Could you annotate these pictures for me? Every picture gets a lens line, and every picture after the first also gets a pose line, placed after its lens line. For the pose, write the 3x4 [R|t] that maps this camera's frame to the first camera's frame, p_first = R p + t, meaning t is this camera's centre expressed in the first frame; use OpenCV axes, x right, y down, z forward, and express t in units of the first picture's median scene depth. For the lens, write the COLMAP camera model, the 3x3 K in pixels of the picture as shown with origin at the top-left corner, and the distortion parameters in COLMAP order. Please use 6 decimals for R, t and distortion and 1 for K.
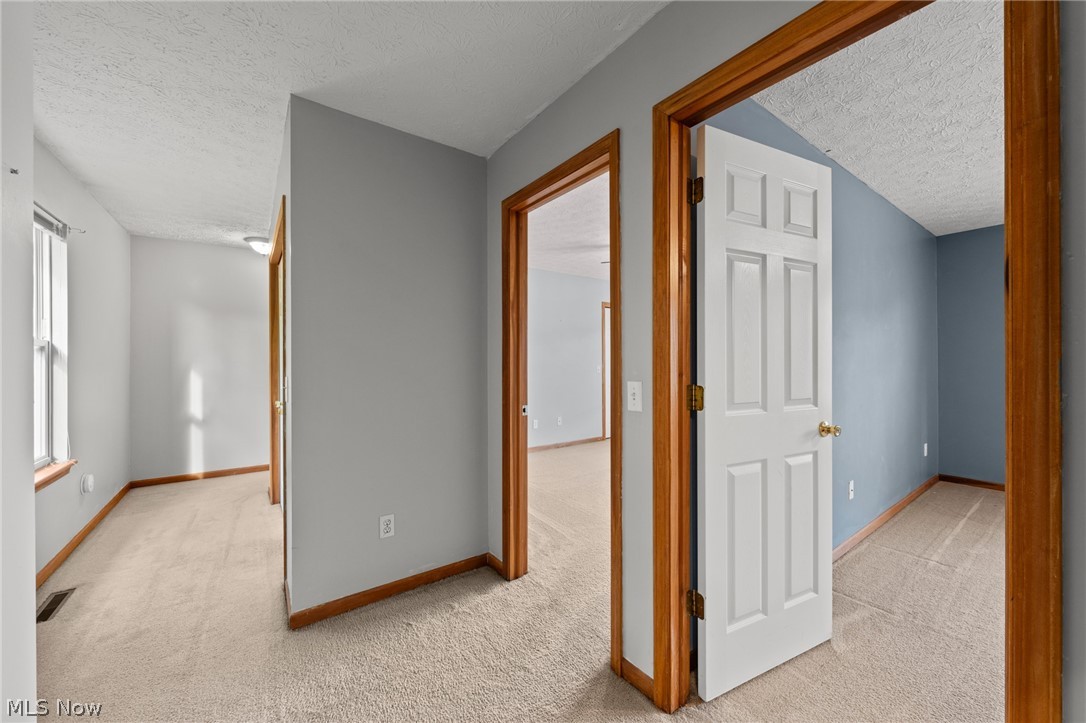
lens RADIAL K [[412.1, 0, 545.7], [0, 412.1, 358.3], [0, 0, 1]] dist [0.000391, -0.000406]
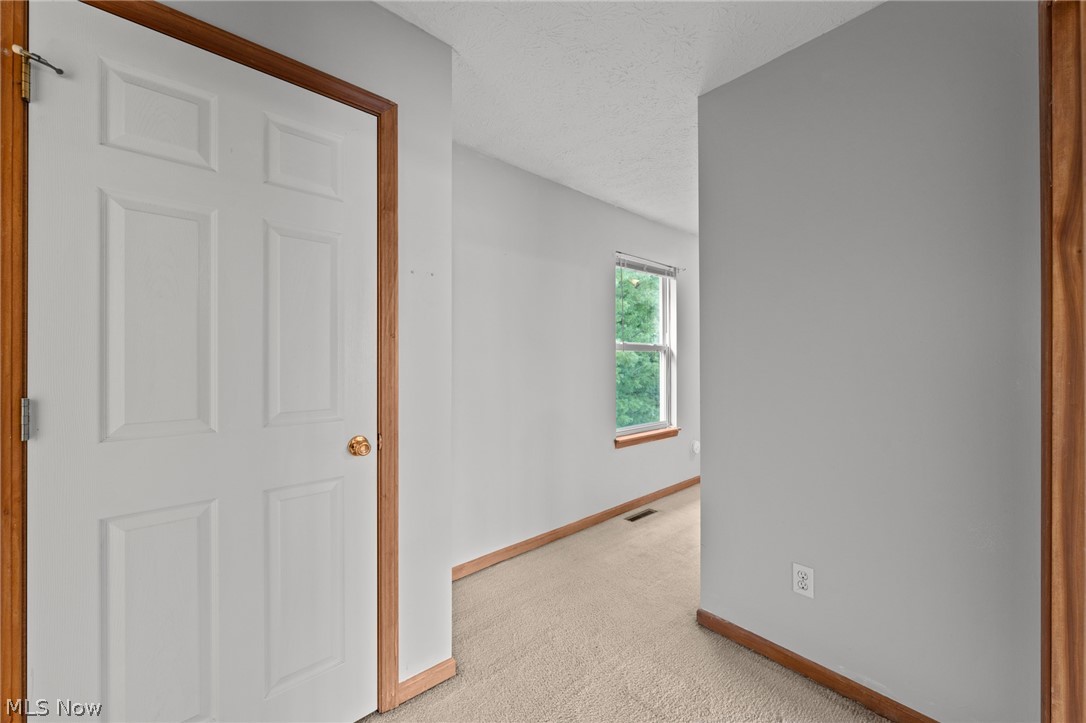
lens RADIAL K [[418.6, 0, 549.7], [0, 418.6, 359.6], [0, 0, 1]] dist [-0.001279, 0.000125]
pose [[0.083102, 0.000520, -0.996541, 0.335413], [0.001726, 0.999998, 0.000666, 0.004044], [0.996540, -0.001775, 0.083101, 0.478373]]
